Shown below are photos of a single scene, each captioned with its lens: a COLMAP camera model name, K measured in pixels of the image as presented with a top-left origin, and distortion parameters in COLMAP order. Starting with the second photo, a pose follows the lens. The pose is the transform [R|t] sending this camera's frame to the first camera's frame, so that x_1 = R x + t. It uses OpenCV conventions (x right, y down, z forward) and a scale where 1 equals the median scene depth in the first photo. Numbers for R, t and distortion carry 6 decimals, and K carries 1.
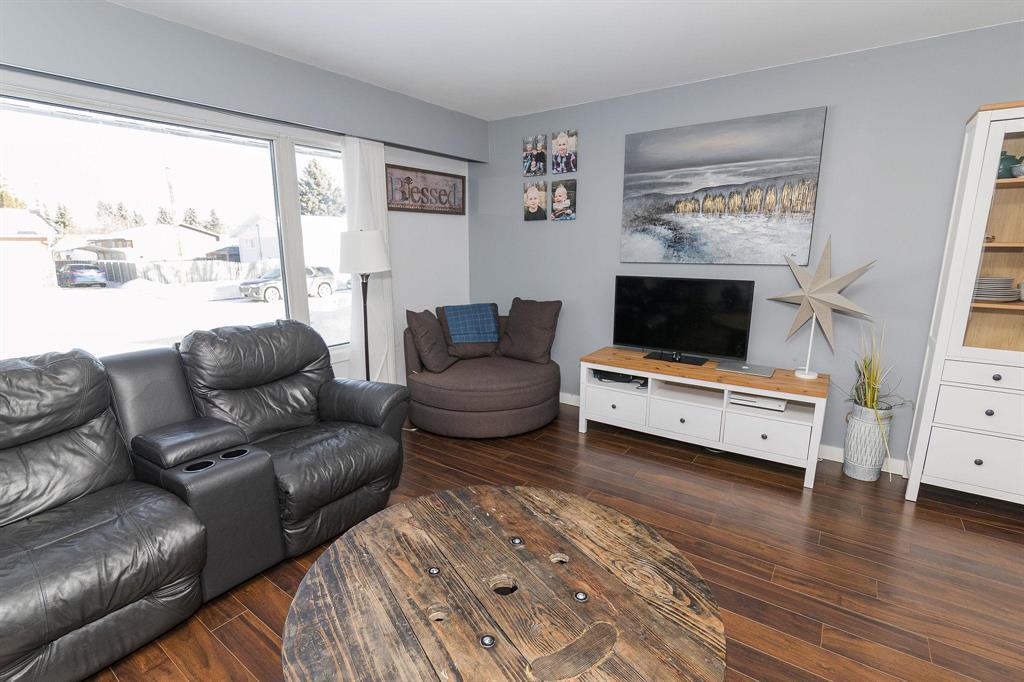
lens RADIAL K [[468.7, 0, 503.4], [0, 468.7, 345.2], [0, 0, 1]] dist [-0.003675, -0.000825]
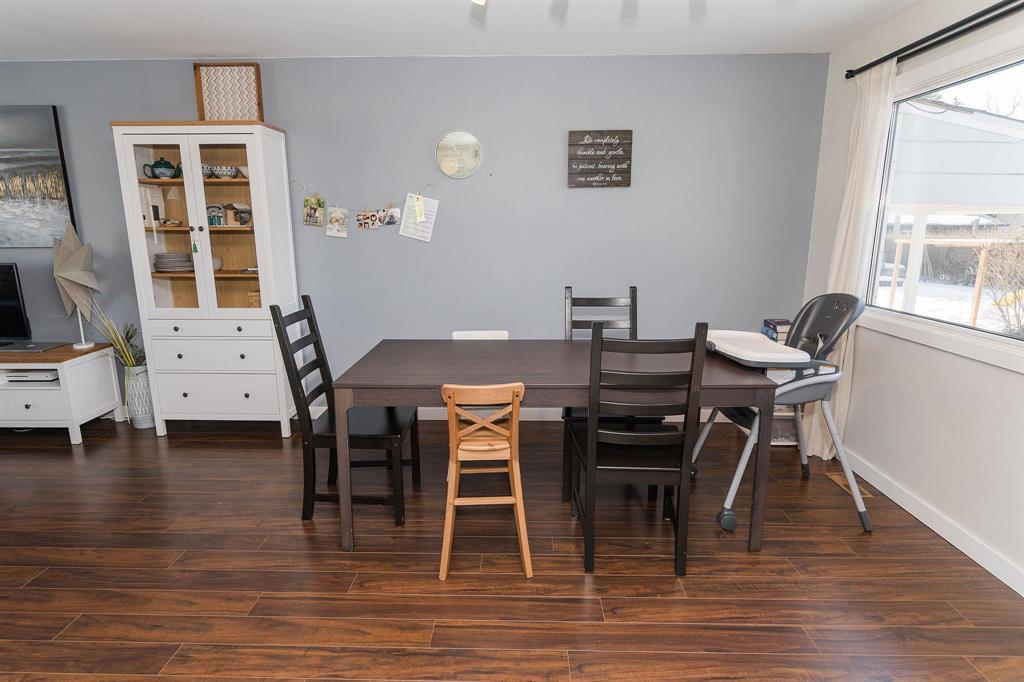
lens RADIAL K [[551.5, 0, 507.9], [0, 551.5, 344.2], [0, 0, 1]] dist [-0.004670, 0.000062]
pose [[0.825204, -0.113372, 0.553340, 0.738366], [0.116443, 0.992752, 0.029748, 0.135169], [-0.552702, 0.039885, 0.832424, -0.629259]]
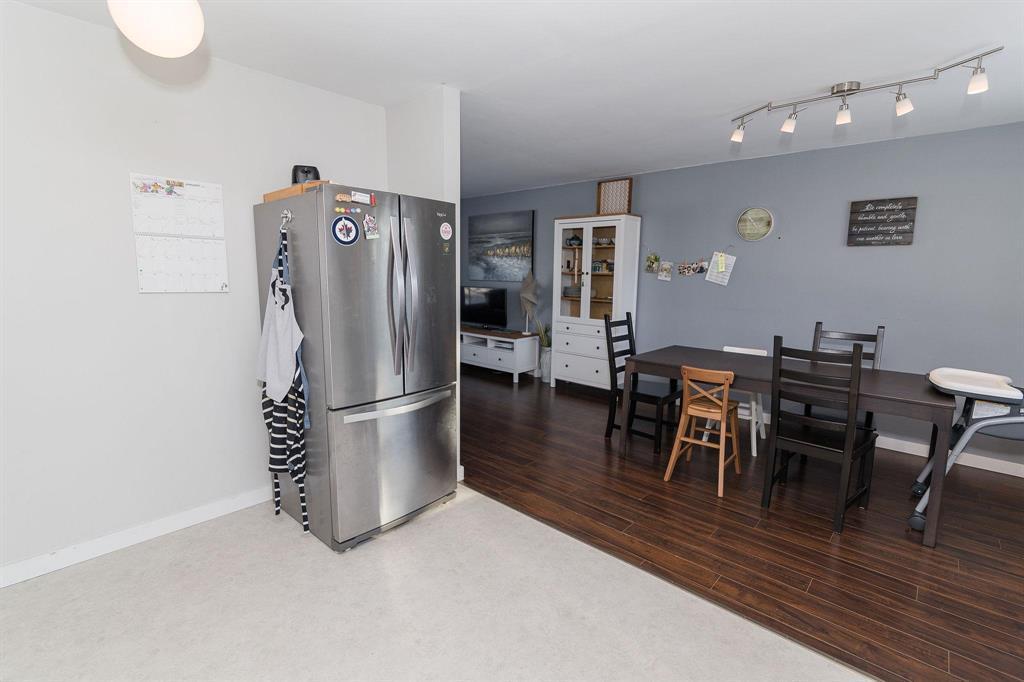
lens RADIAL K [[468.7, 0, 509.2], [0, 468.7, 341.0], [0, 0, 1]] dist [-0.003675, -0.000825]
pose [[0.992210, 0.039301, -0.118212, 0.800840], [-0.047012, 0.996895, -0.063164, 0.230237], [0.115362, 0.068230, 0.990977, -1.073423]]
